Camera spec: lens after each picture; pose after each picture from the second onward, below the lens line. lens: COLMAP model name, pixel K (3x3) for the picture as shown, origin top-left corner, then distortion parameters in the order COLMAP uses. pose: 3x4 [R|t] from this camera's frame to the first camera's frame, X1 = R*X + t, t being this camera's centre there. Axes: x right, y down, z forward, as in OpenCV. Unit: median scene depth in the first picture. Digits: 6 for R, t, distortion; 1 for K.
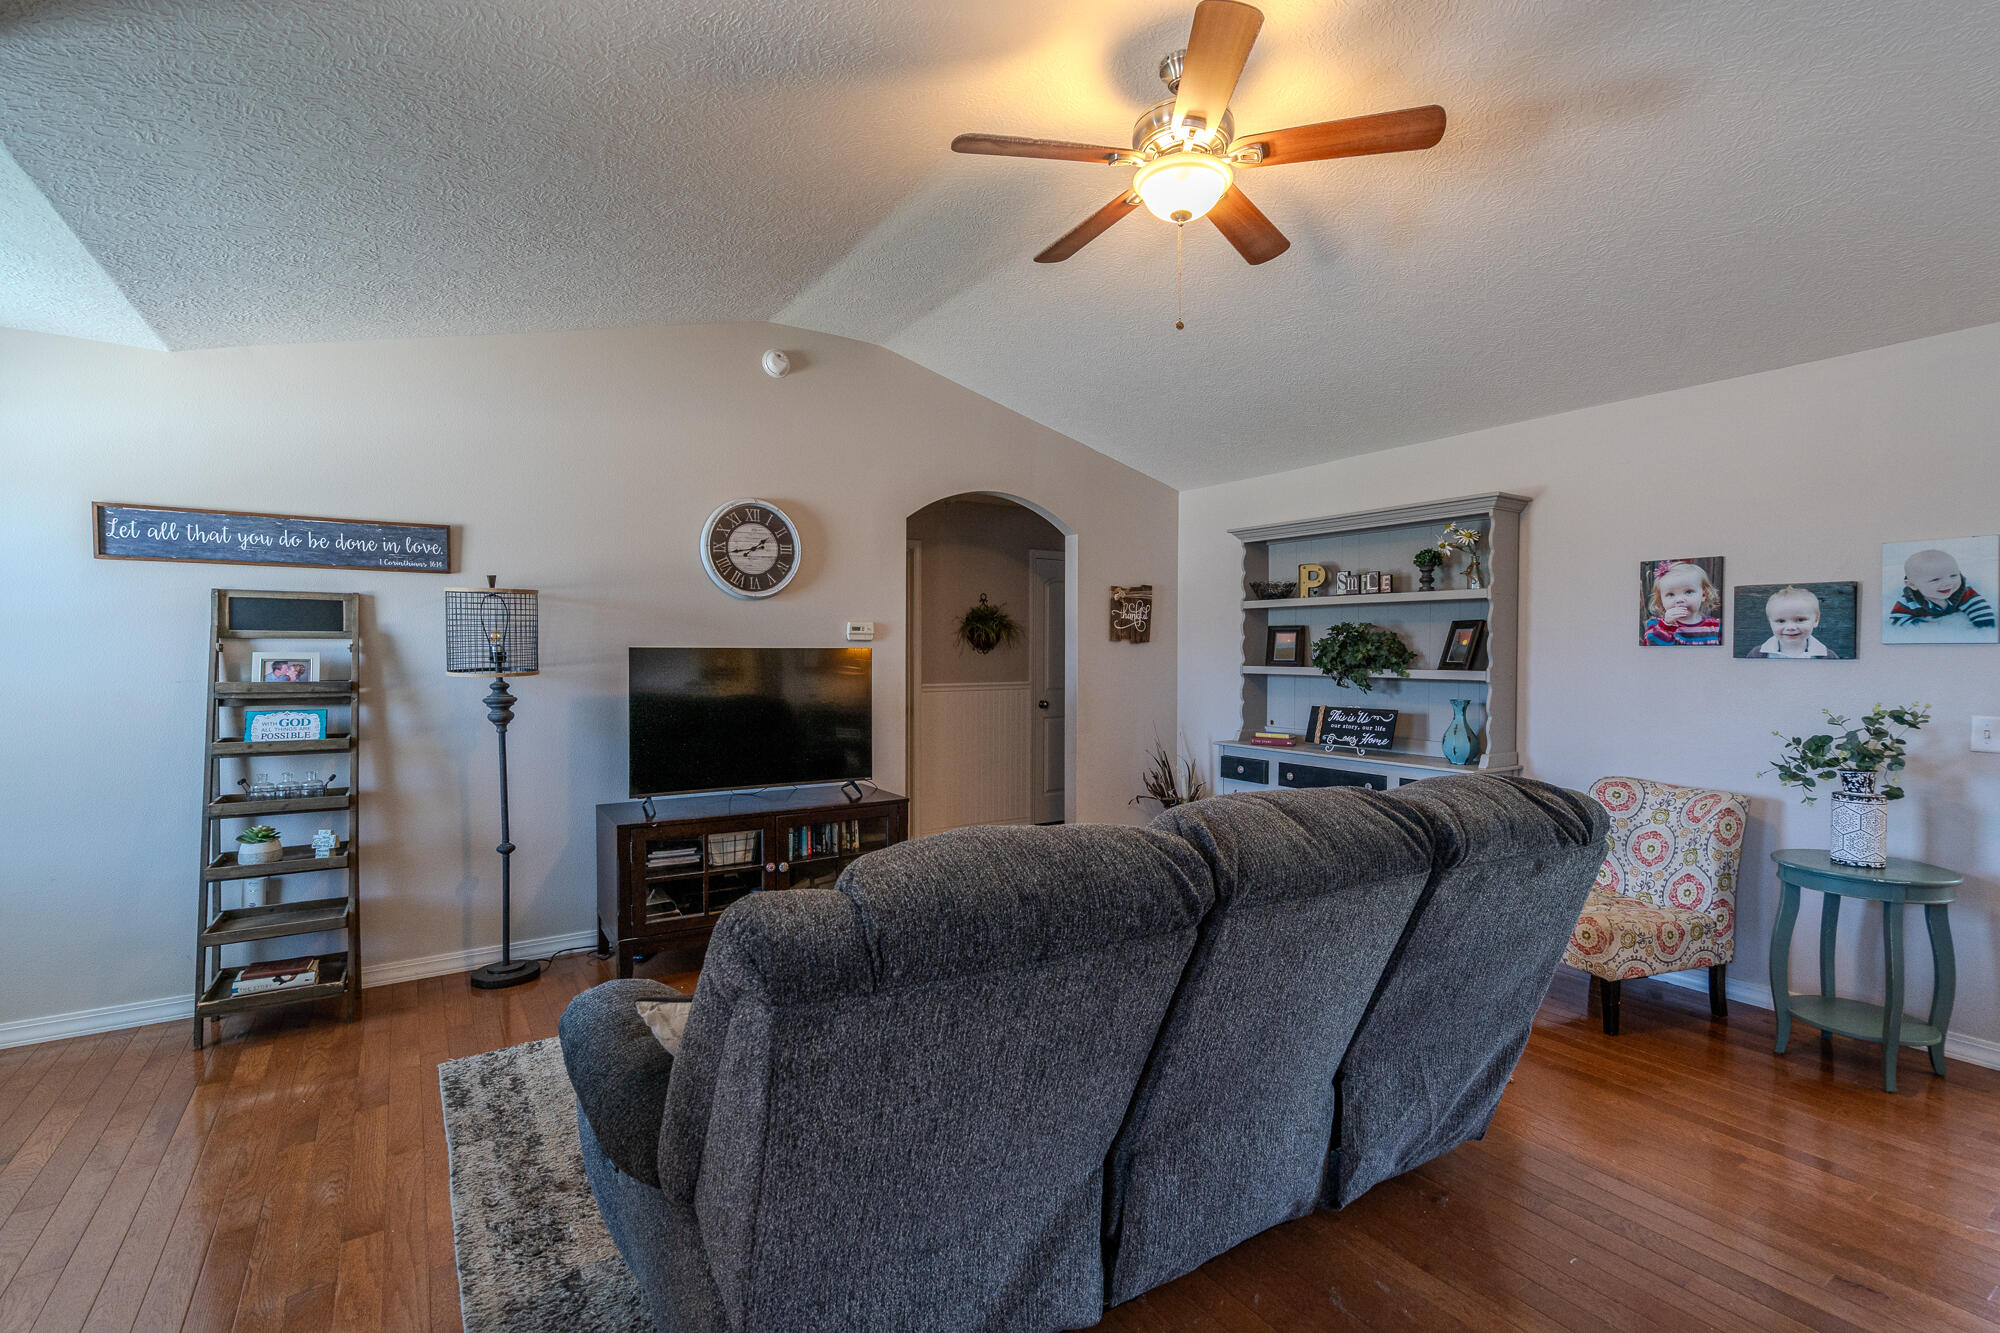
lens RADIAL K [[921.3, 0, 1039.7], [0, 921.3, 663.2], [0, 0, 1]] dist [0.000862, 0.000059]
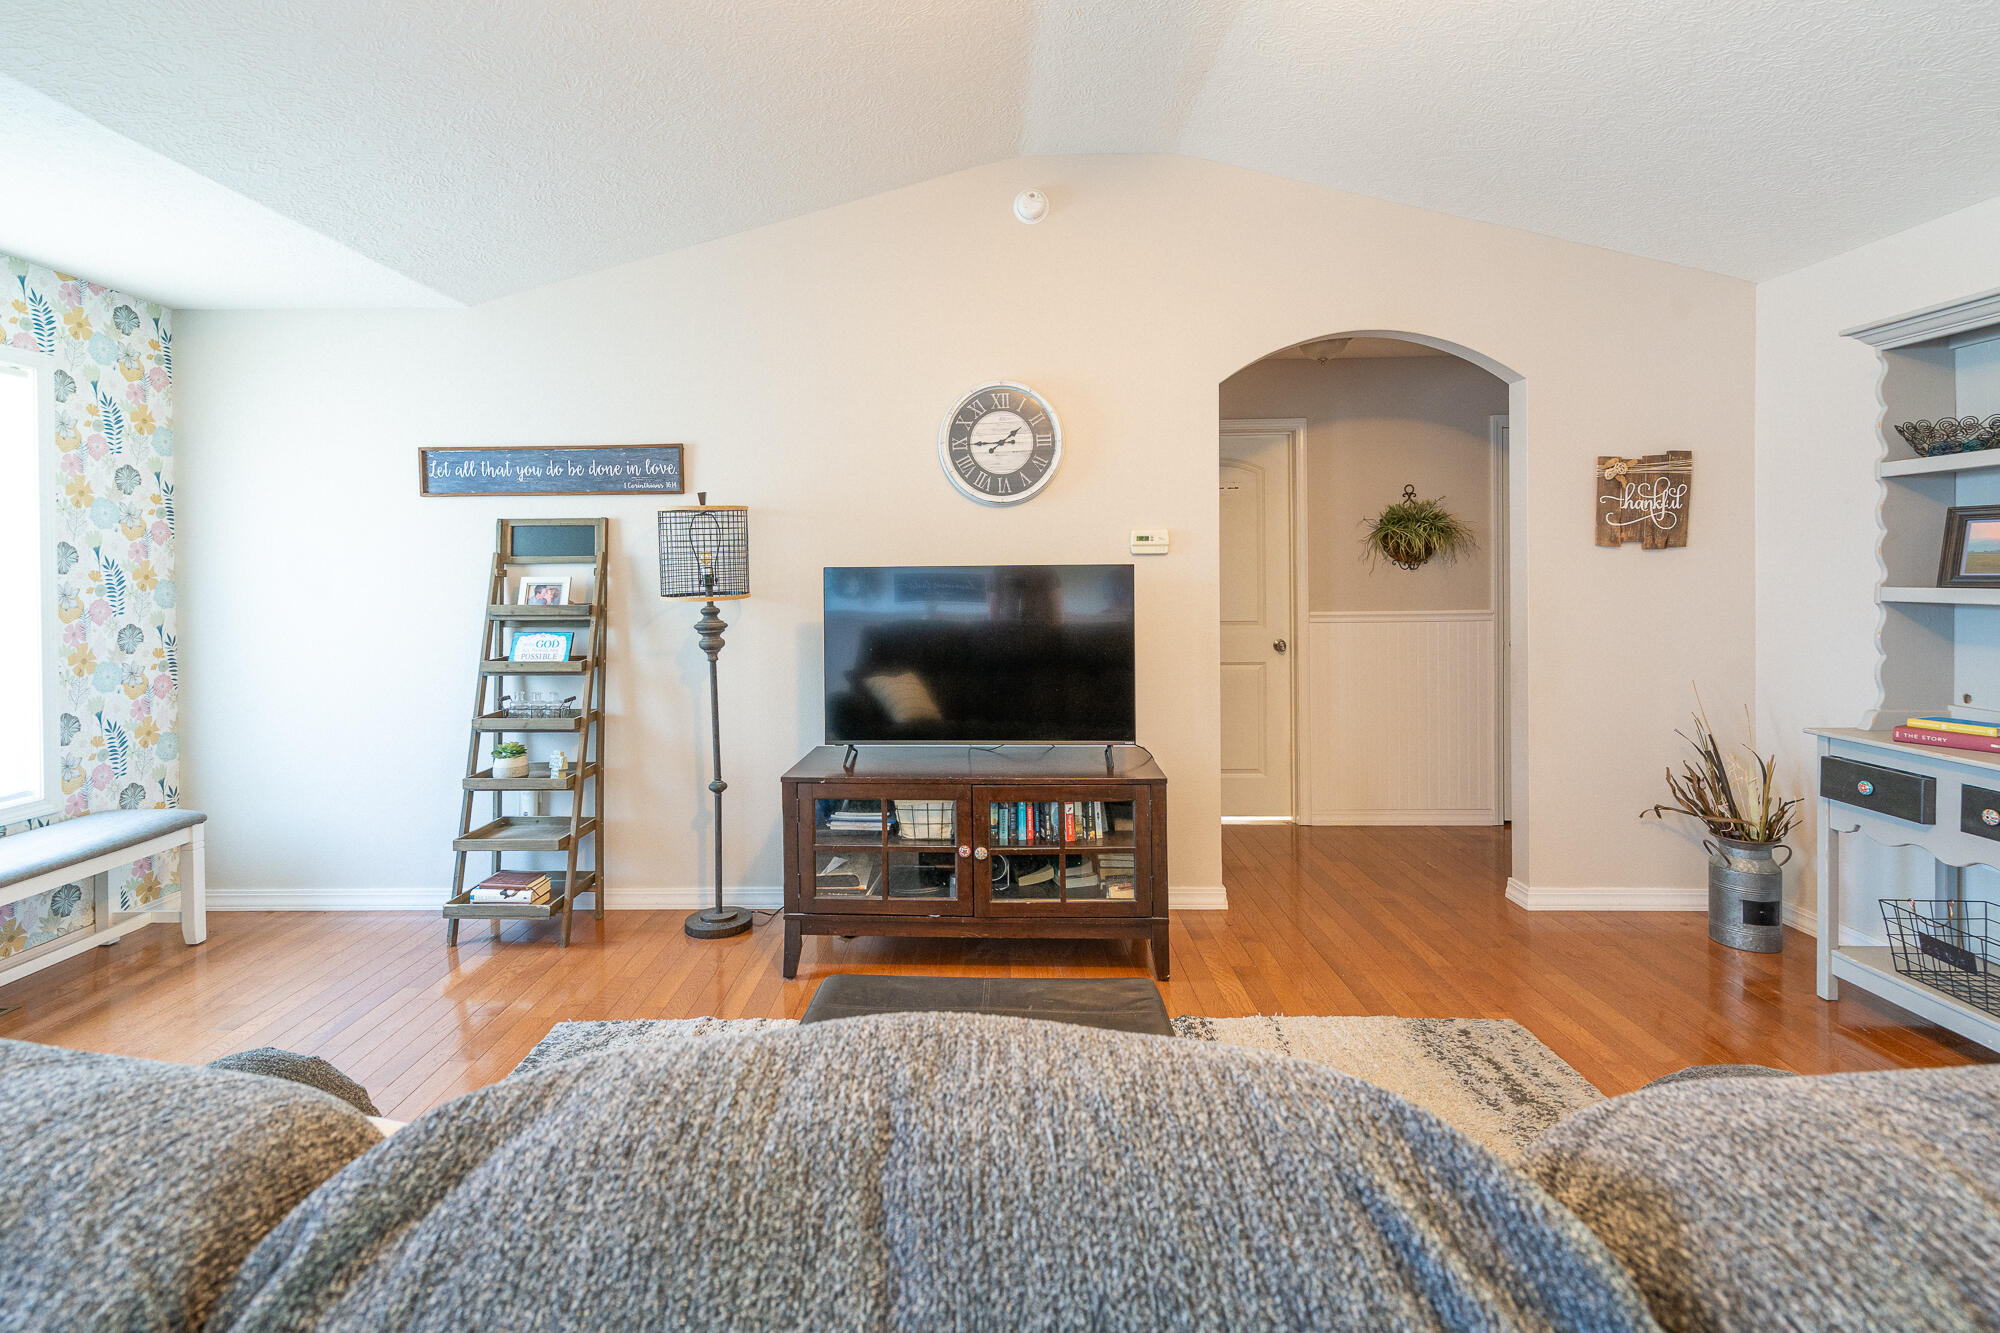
lens RADIAL K [[941.6, 0, 999.1], [0, 941.6, 588.0], [0, 0, 1]] dist [-0.000400, -0.000007]
pose [[0.797307, -0.001185, -0.603573, 0.204812], [0.004063, 0.999986, 0.003405, -0.000590], [0.603561, -0.005167, 0.797300, 0.391175]]
